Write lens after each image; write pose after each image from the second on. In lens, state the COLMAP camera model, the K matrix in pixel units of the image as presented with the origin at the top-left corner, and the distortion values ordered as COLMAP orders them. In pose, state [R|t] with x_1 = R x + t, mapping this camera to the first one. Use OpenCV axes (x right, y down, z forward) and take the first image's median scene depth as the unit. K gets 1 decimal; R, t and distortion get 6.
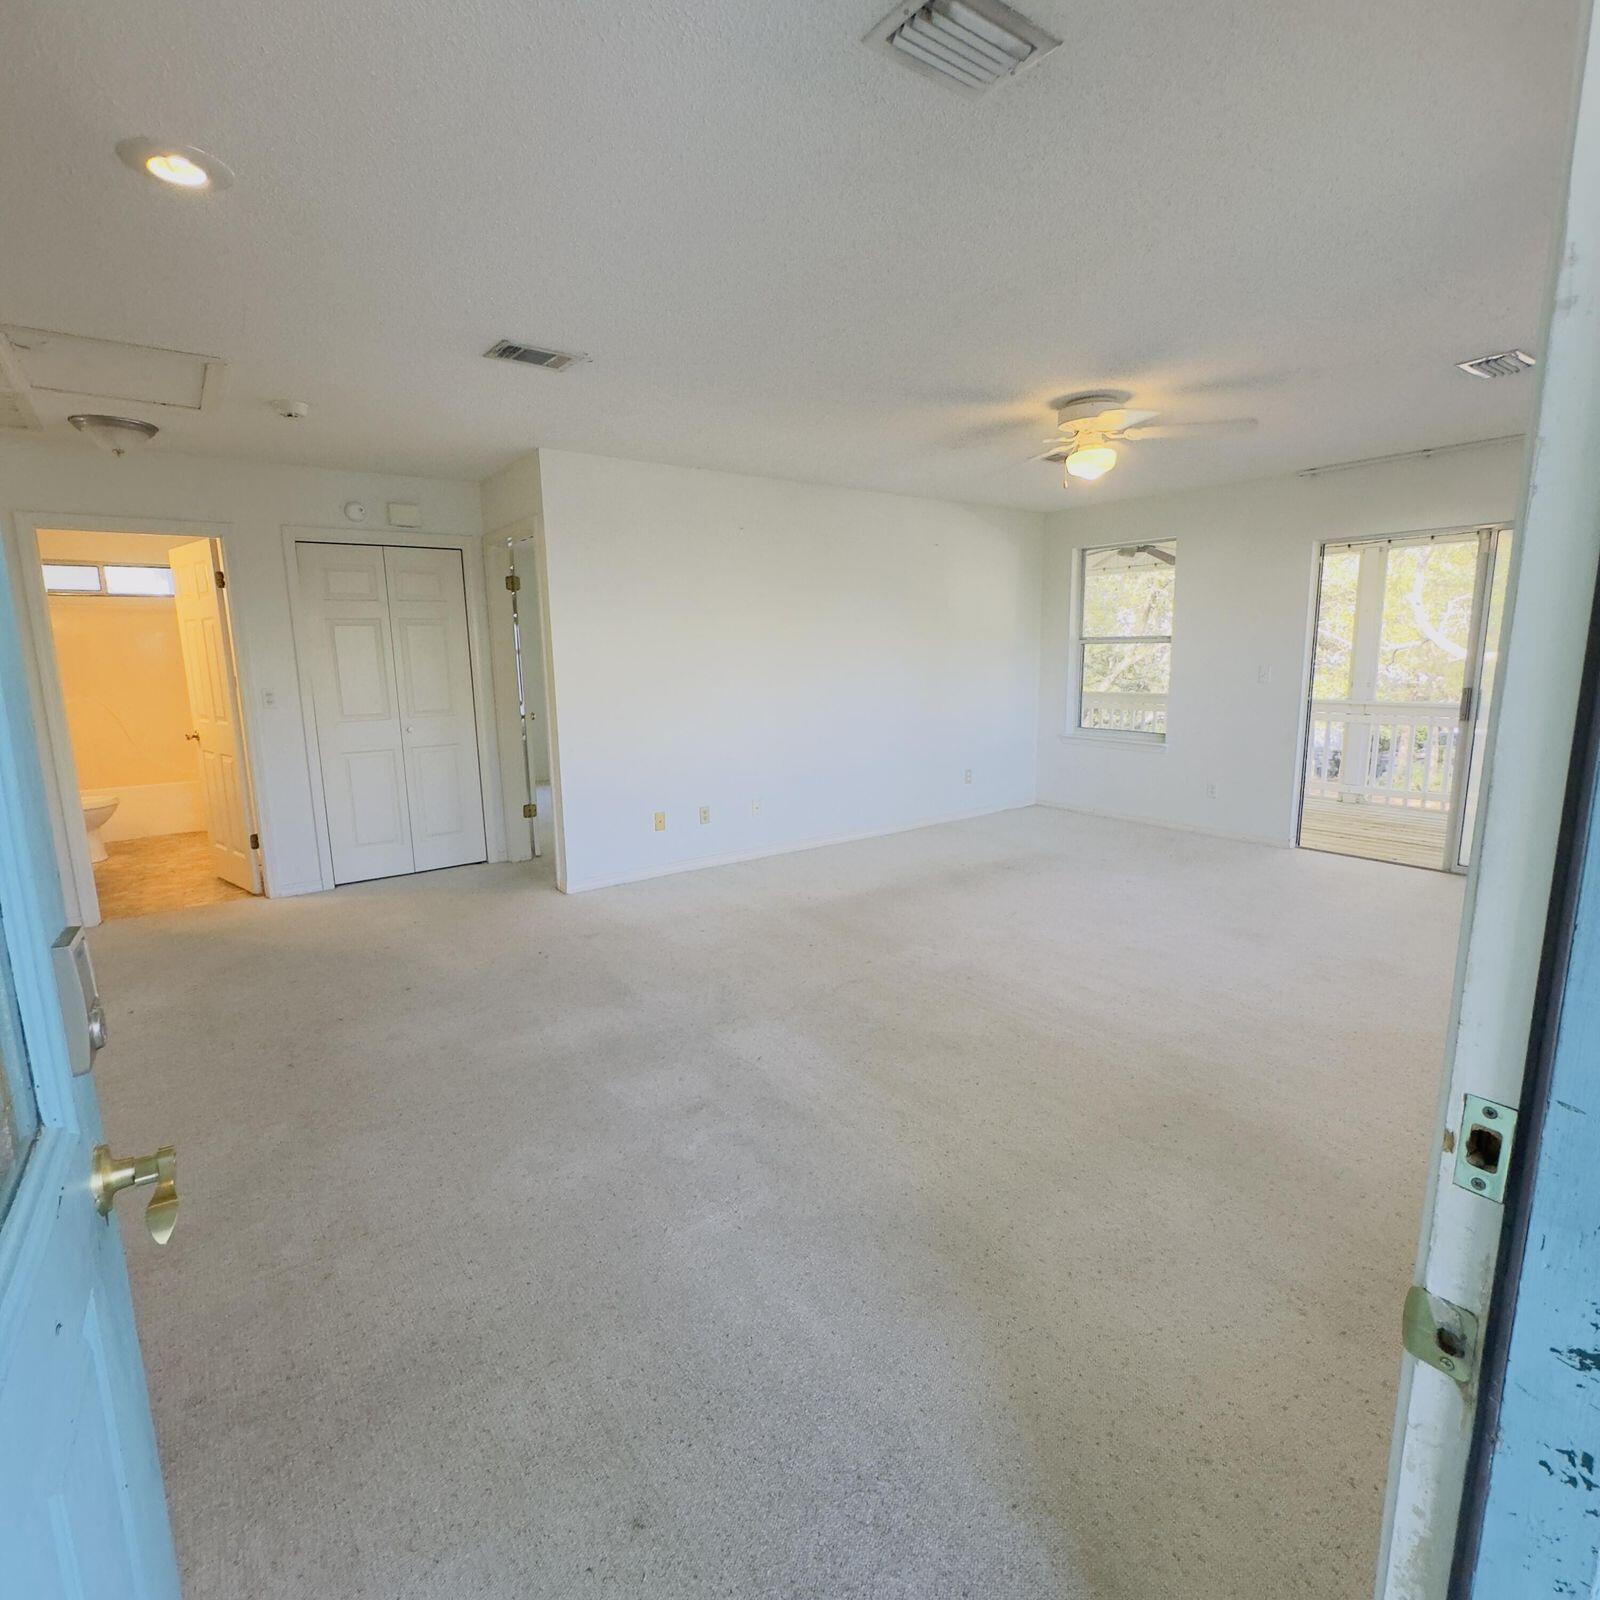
lens RADIAL K [[846.0, 0, 797.0], [0, 846.0, 801.2], [0, 0, 1]] dist [-0.004828, -0.000305]
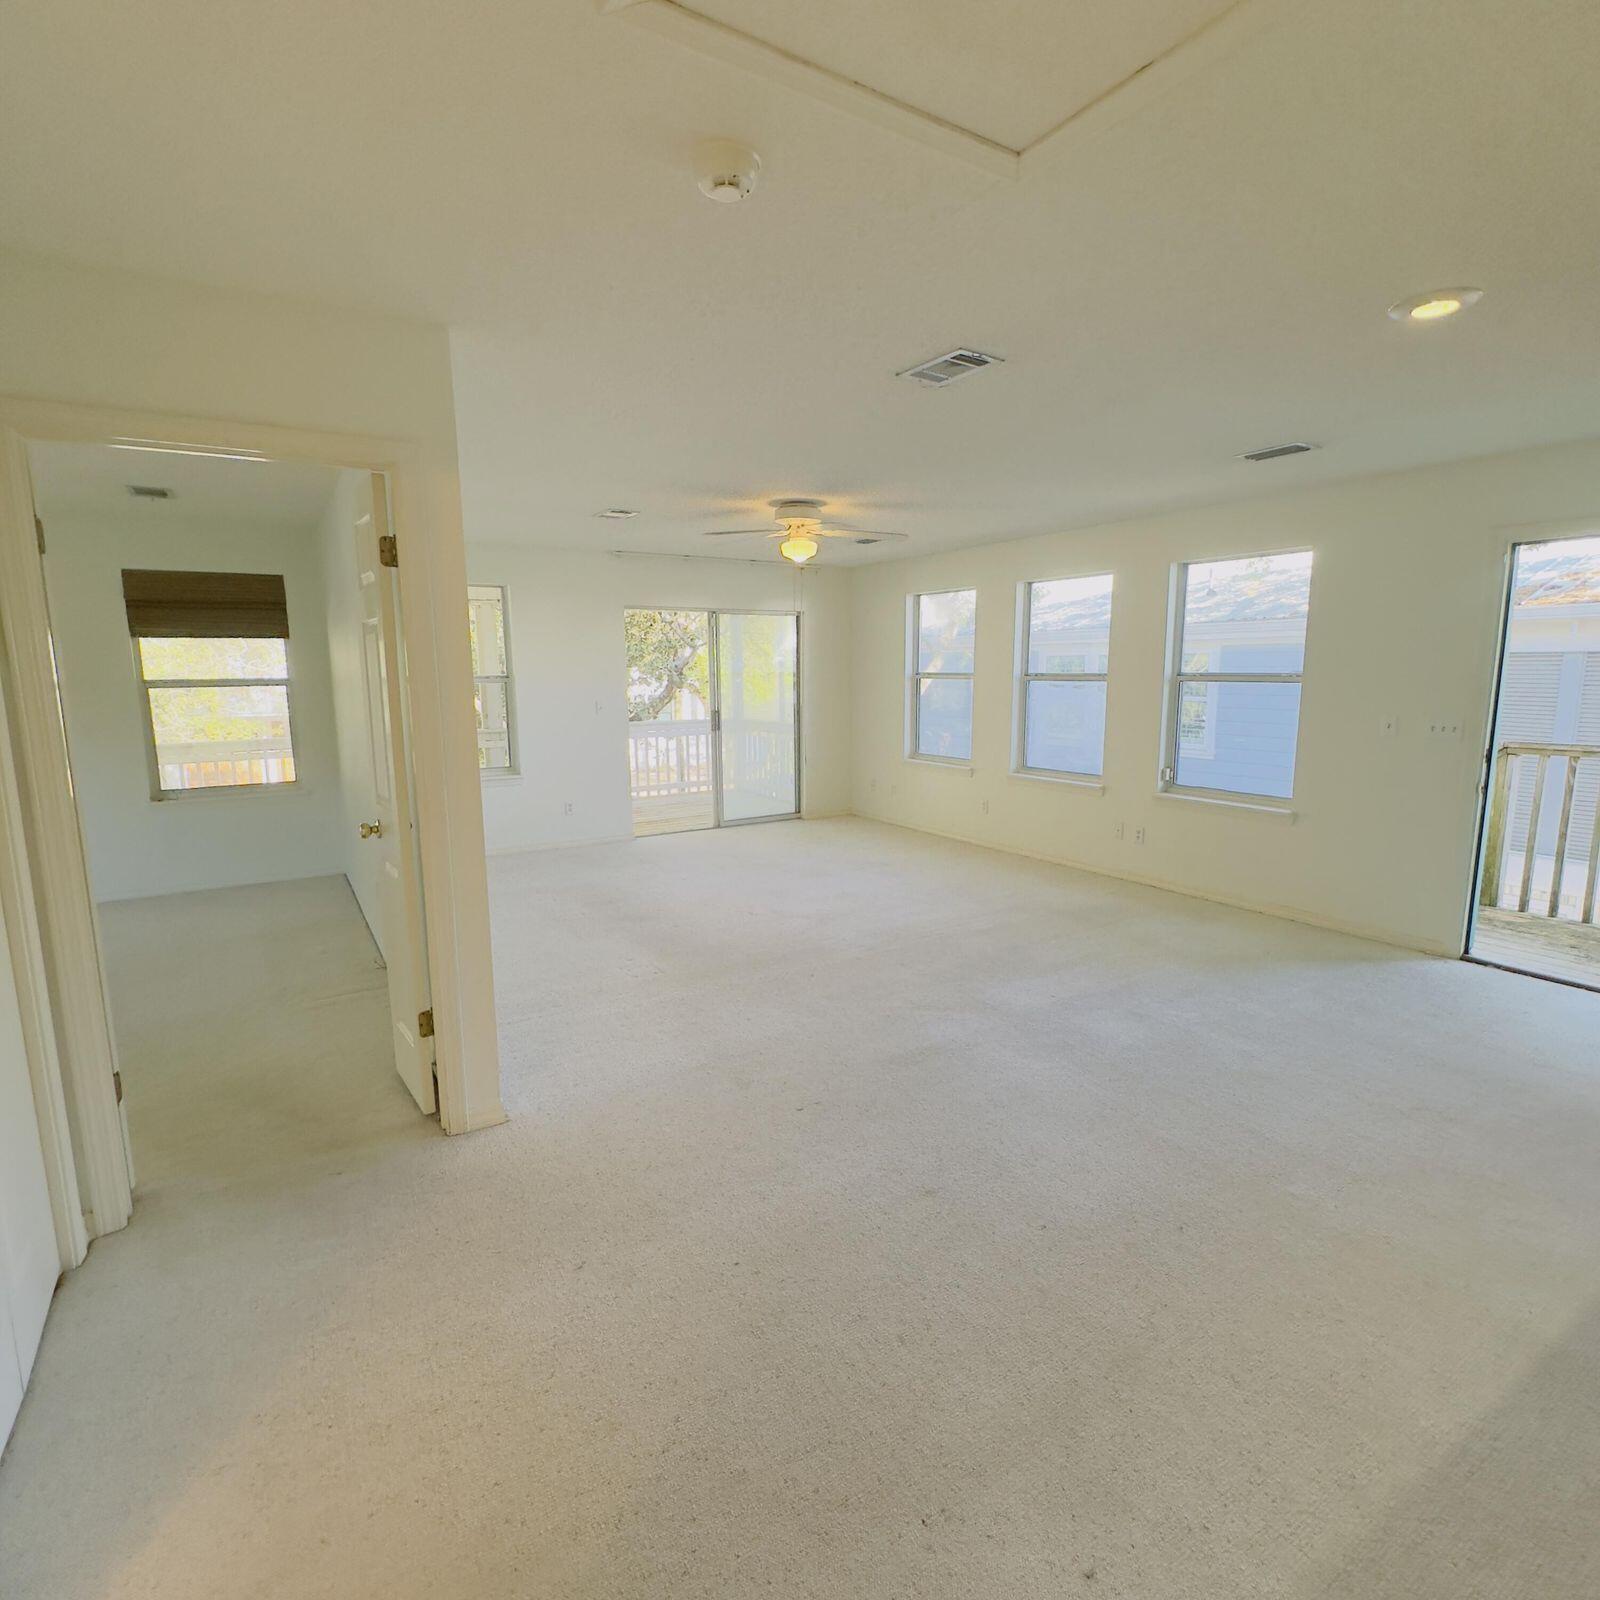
lens RADIAL K [[846.0, 0, 800.5], [0, 846.0, 796.1], [0, 0, 1]] dist [-0.004828, -0.000305]
pose [[0.046295, -0.134399, 0.989845, -1.041651], [0.182461, 0.975375, 0.123900, -0.186968], [-0.982123, 0.174872, 0.069677, 0.967306]]
